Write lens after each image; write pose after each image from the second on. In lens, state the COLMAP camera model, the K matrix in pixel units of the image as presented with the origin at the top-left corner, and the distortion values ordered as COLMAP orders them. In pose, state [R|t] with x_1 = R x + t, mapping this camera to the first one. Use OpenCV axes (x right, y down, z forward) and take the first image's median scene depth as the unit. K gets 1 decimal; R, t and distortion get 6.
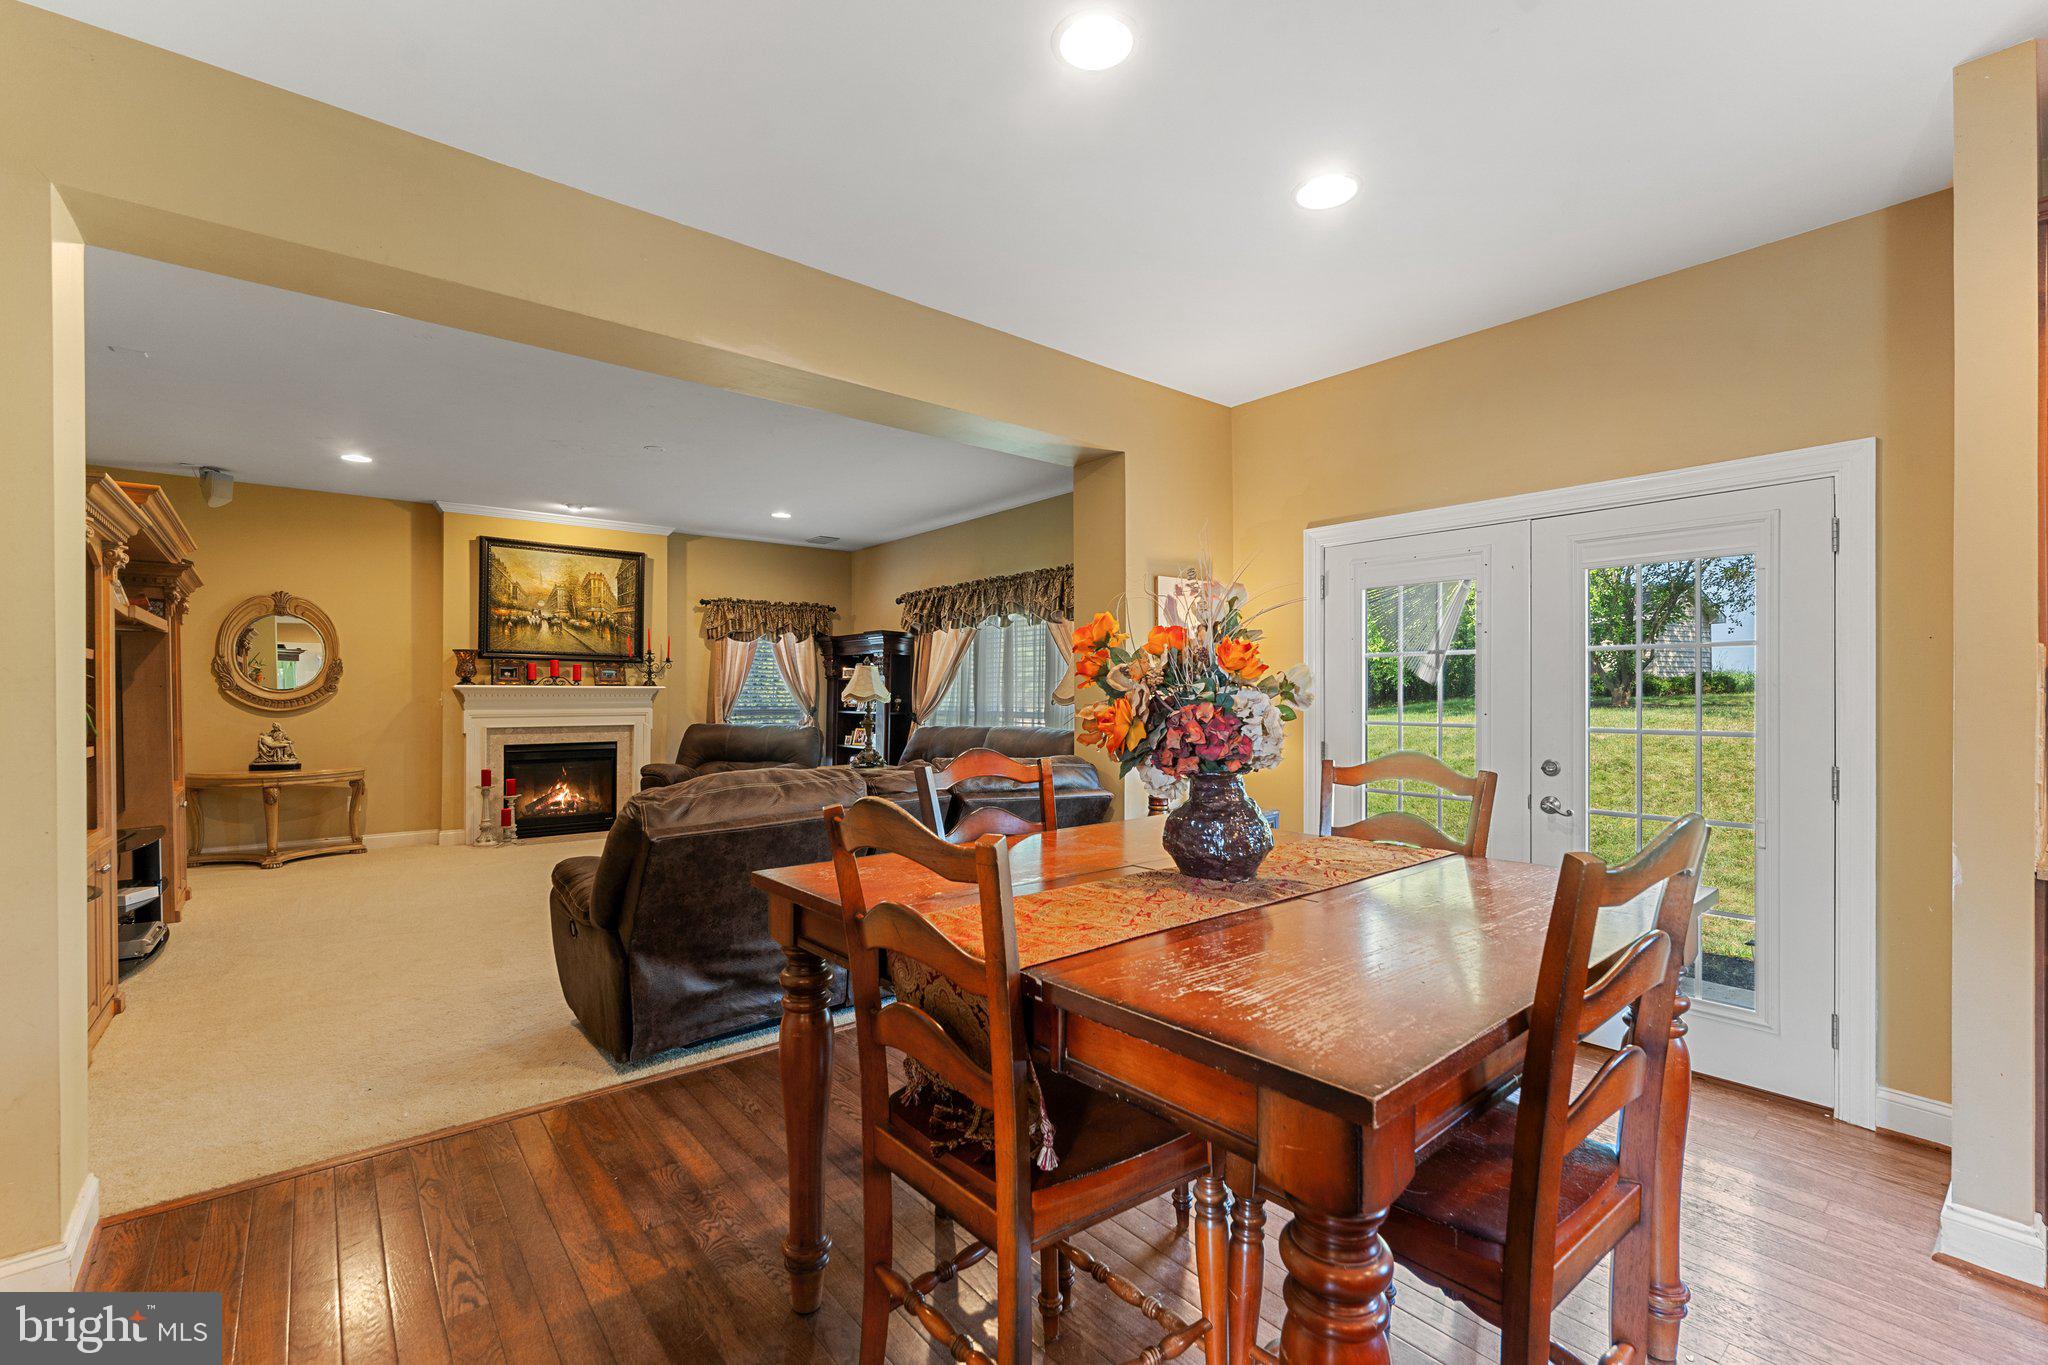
lens RADIAL K [[896.2, 0, 1034.8], [0, 896.2, 701.6], [0, 0, 1]] dist [0.001602, -0.000457]
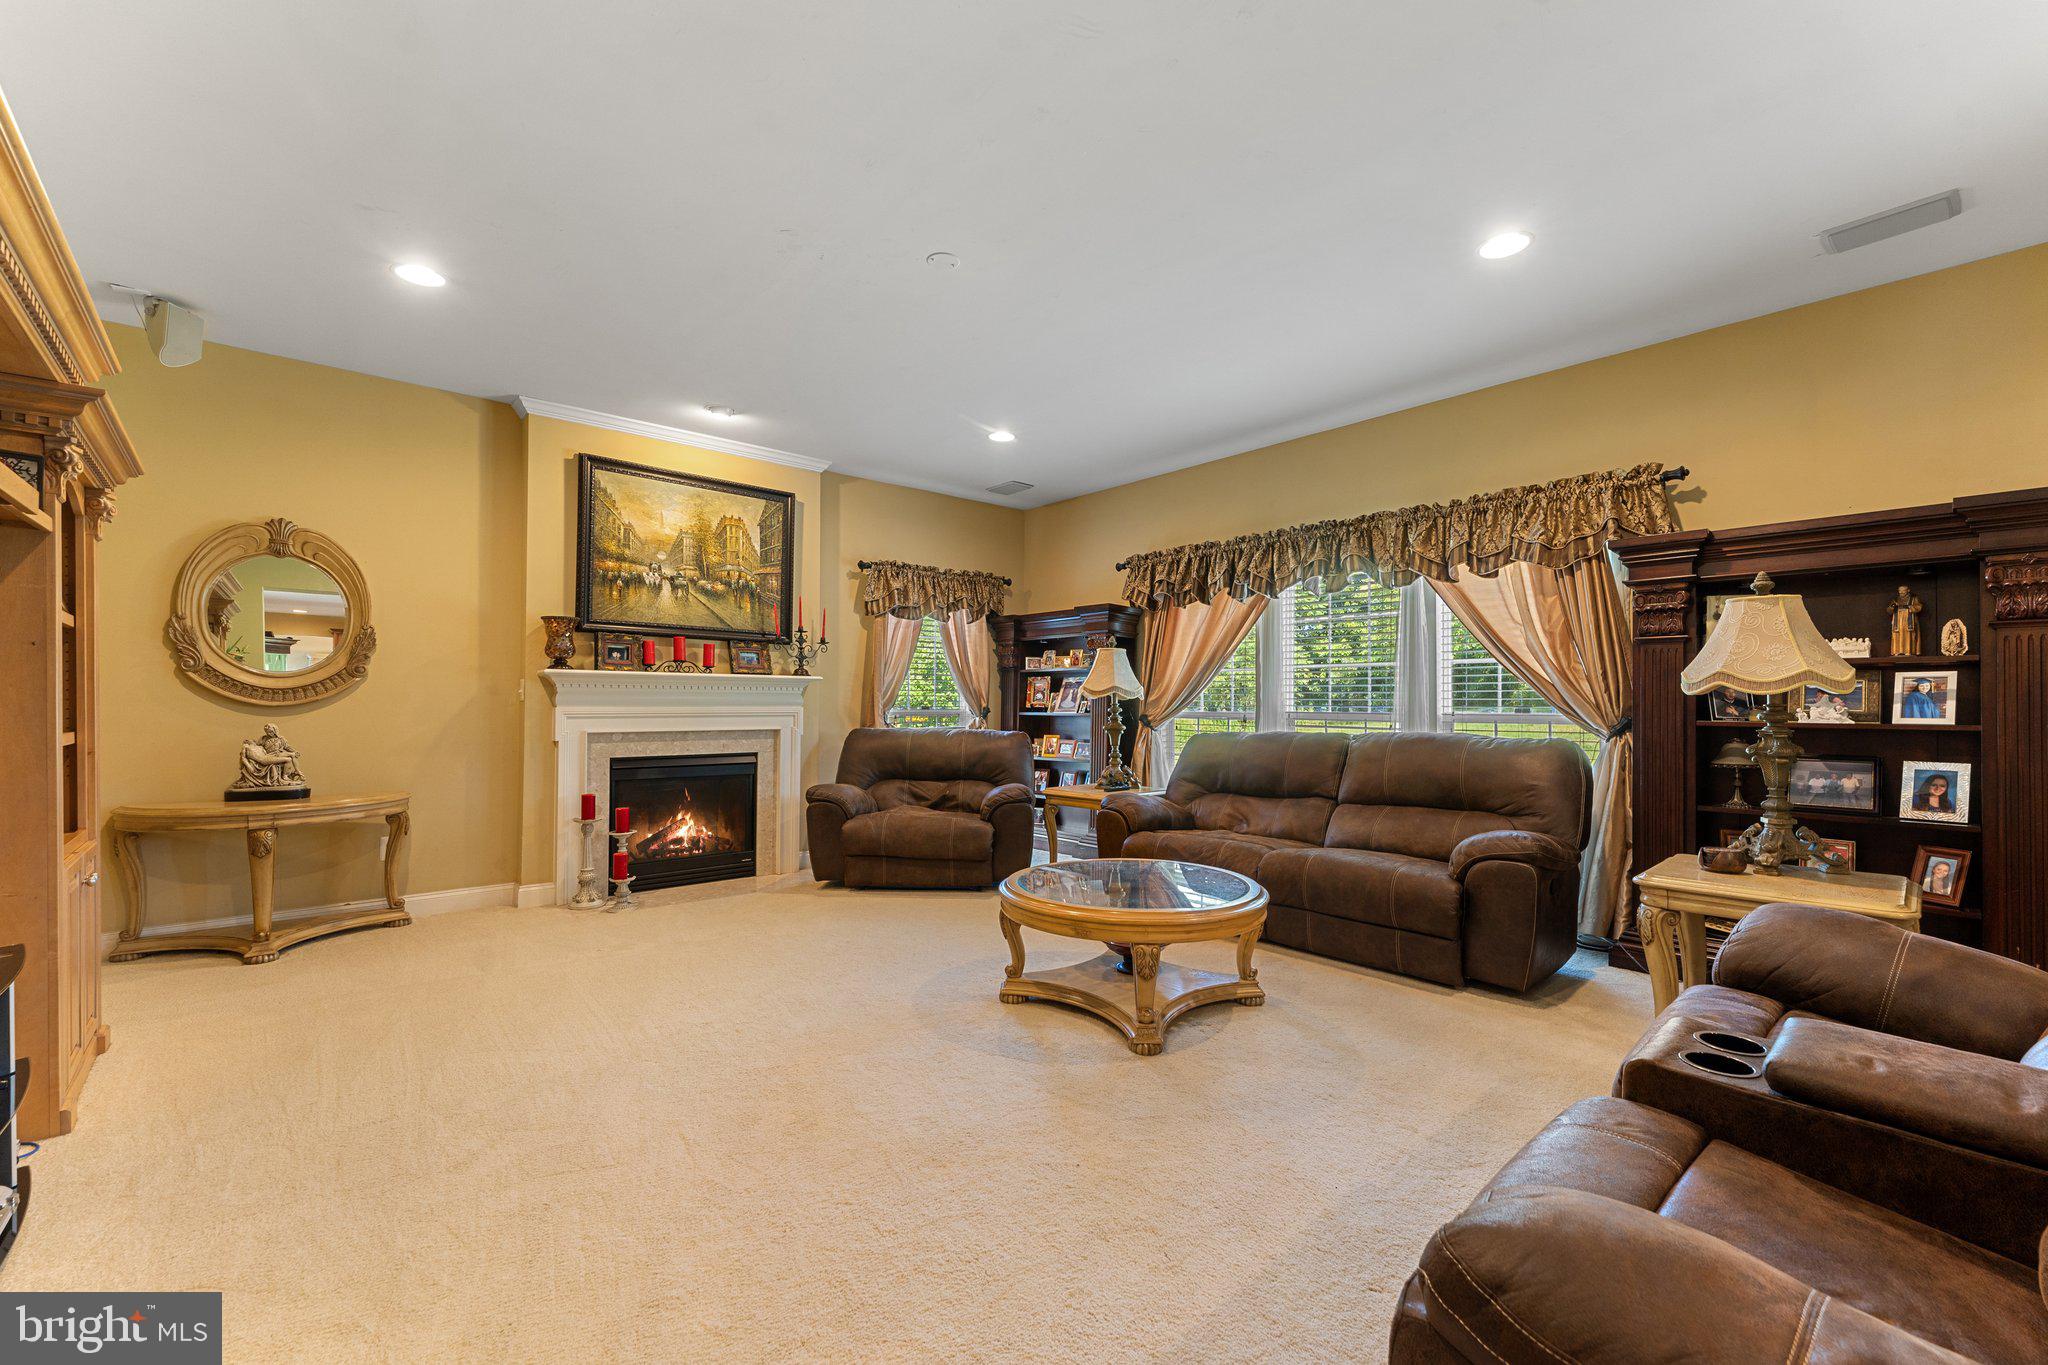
lens RADIAL K [[840.8, 0, 1028.0], [0, 840.8, 701.4], [0, 0, 1]] dist [0.003854, -0.000823]
pose [[0.999203, 0.003710, 0.039751, -0.289575], [-0.003269, 0.999933, -0.011148, 0.010812], [-0.039789, 0.011009, 0.999147, 0.331962]]
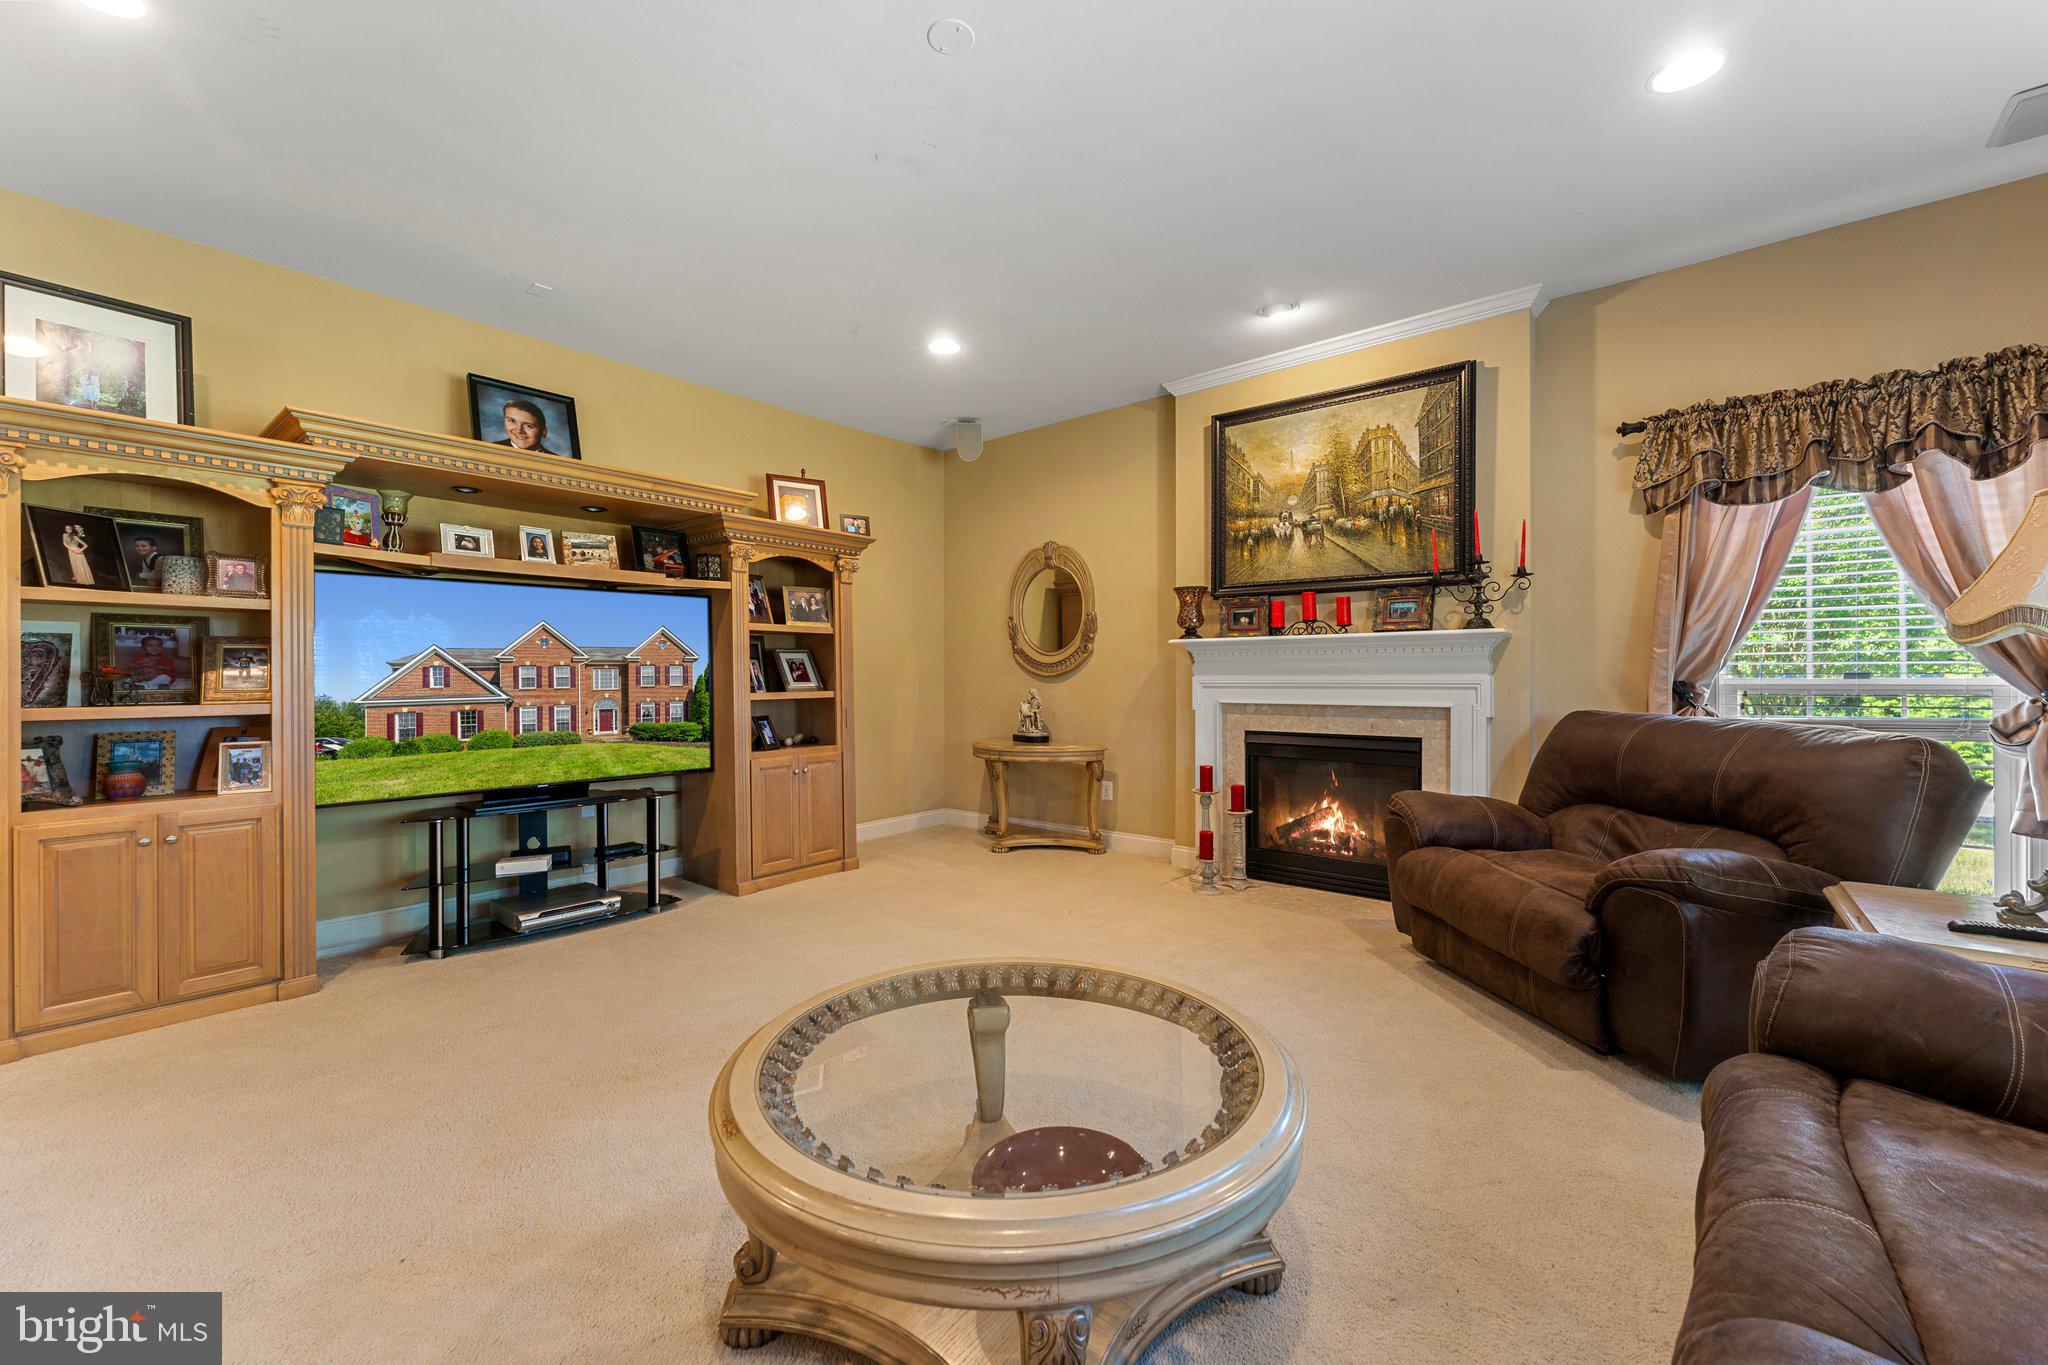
lens RADIAL K [[840.8, 0, 993.0], [0, 840.8, 683.3], [0, 0, 1]] dist [0.003854, -0.000823]
pose [[0.173968, 0.017037, -0.984604, -0.023617], [0.007637, 0.999797, 0.018649, 0.001735], [0.984722, -0.010763, 0.173803, 0.699249]]
